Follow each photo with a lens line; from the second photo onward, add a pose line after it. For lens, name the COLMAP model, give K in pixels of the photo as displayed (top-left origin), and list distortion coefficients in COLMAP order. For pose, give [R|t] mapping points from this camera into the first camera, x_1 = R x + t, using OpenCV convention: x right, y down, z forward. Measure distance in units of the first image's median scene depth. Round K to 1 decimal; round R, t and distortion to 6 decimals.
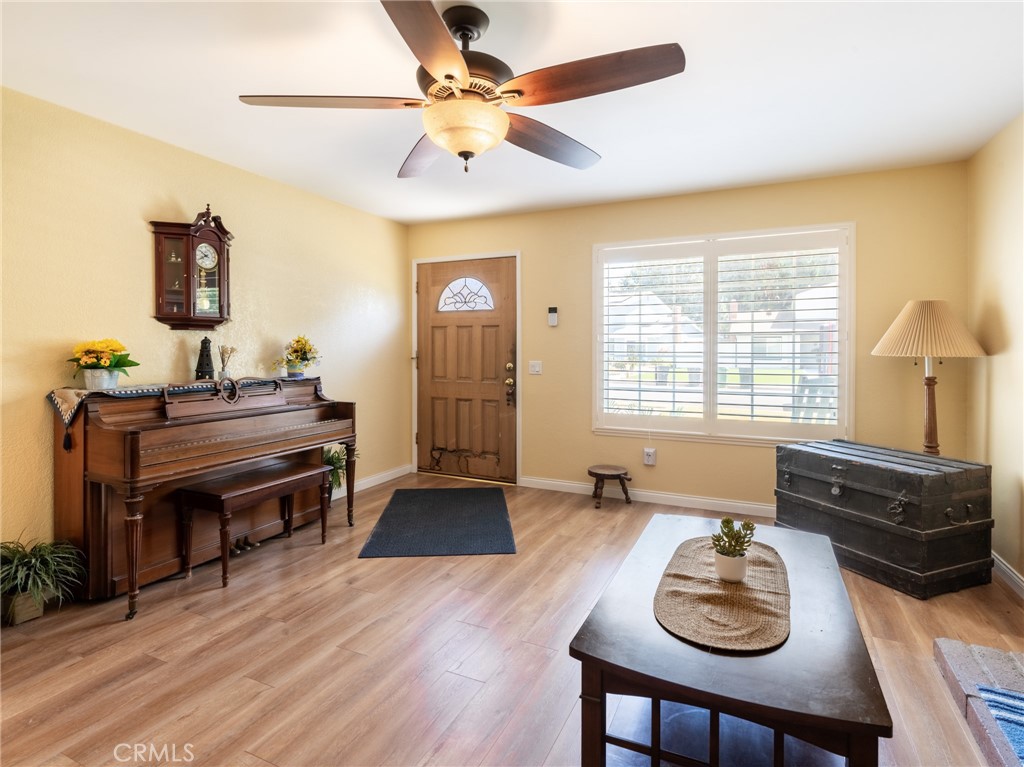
lens RADIAL K [[523.2, 0, 524.6], [0, 523.2, 358.1], [0, 0, 1]] dist [0.005330, -0.006792]
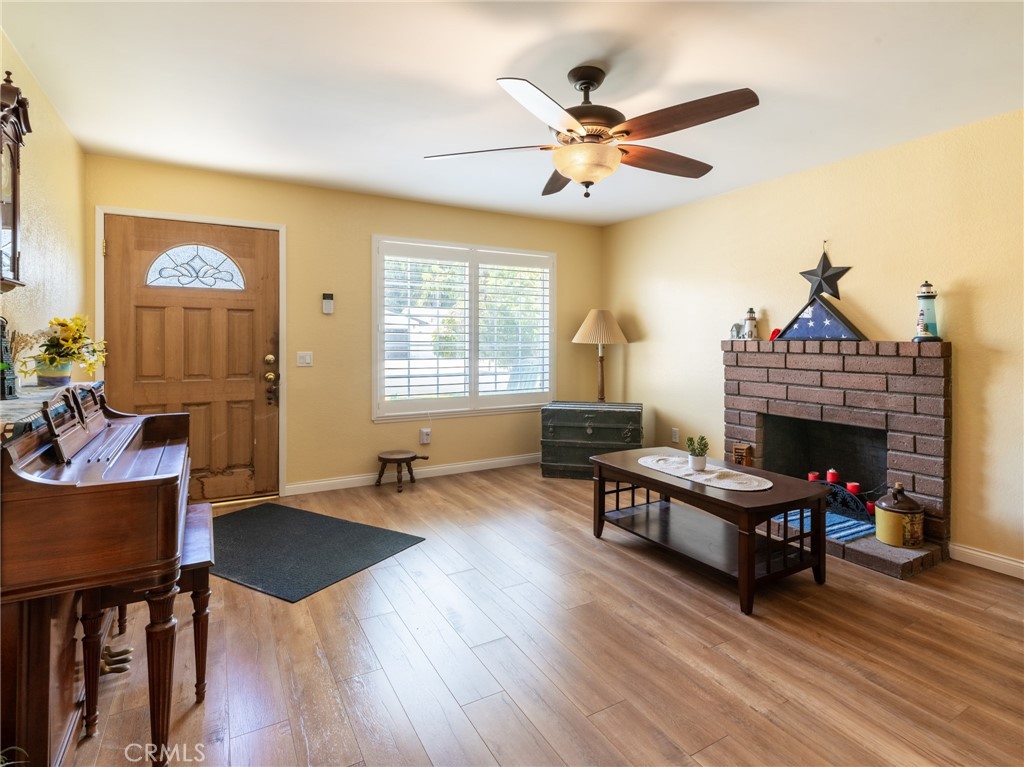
lens RADIAL K [[523.2, 0, 531.8], [0, 523.2, 354.7], [0, 0, 1]] dist [0.005330, -0.006792]
pose [[0.571530, -0.021752, 0.820293, -0.486854], [0.011728, 0.999763, 0.018339, -0.001481], [-0.820497, -0.000861, 0.571650, 0.164903]]
